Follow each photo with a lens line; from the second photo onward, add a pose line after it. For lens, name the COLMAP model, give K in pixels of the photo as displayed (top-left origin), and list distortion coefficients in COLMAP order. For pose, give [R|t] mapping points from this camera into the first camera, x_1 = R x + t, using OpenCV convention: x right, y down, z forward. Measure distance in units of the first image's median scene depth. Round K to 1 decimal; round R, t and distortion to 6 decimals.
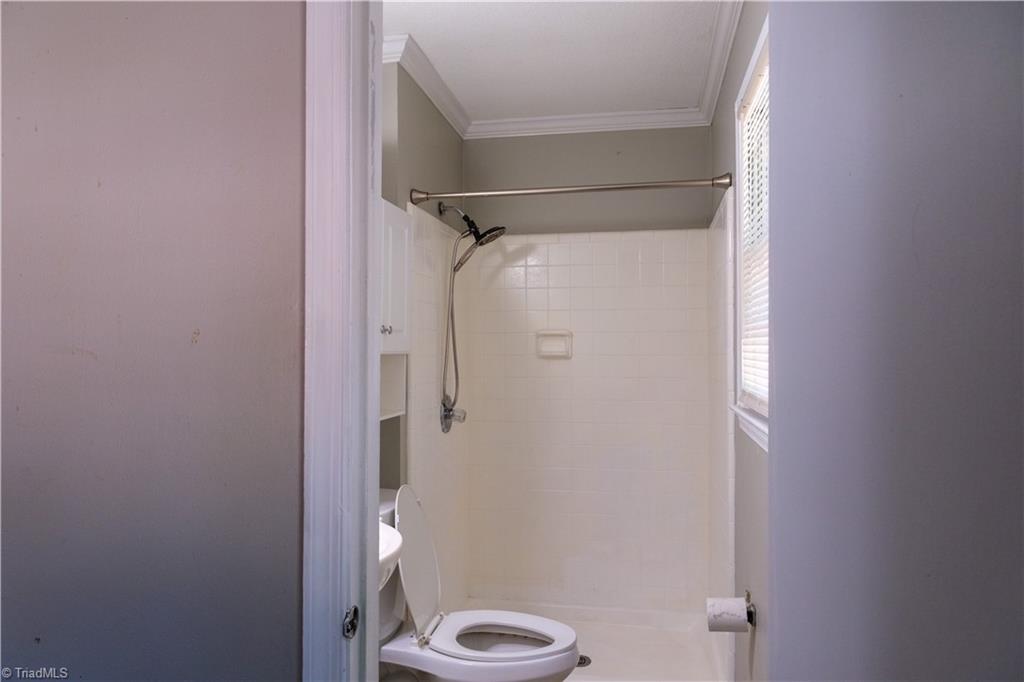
lens RADIAL K [[717.2, 0, 512.0], [0, 717.2, 341.0], [0, 0, 1]] dist [0.004229, -0.000912]
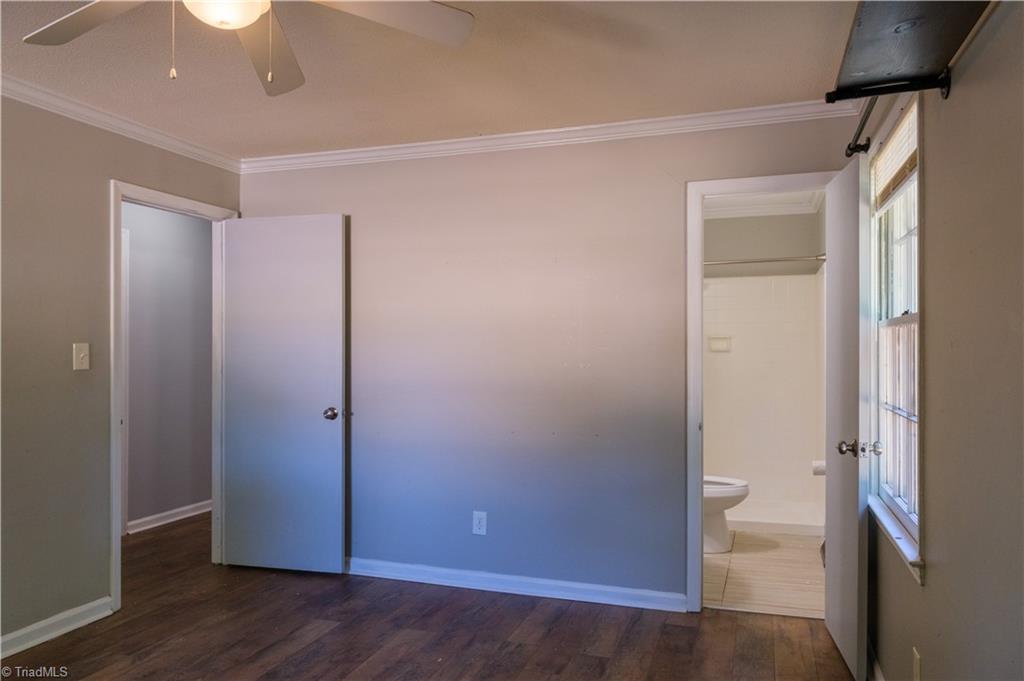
lens RADIAL K [[717.2, 0, 512.0], [0, 717.2, 340.5], [0, 0, 1]] dist [0.004229, -0.000912]
pose [[0.989502, -0.002746, -0.144496, -0.187339], [0.003119, 0.999992, 0.002357, -0.008332], [0.144489, -0.002783, 0.989503, -0.766428]]
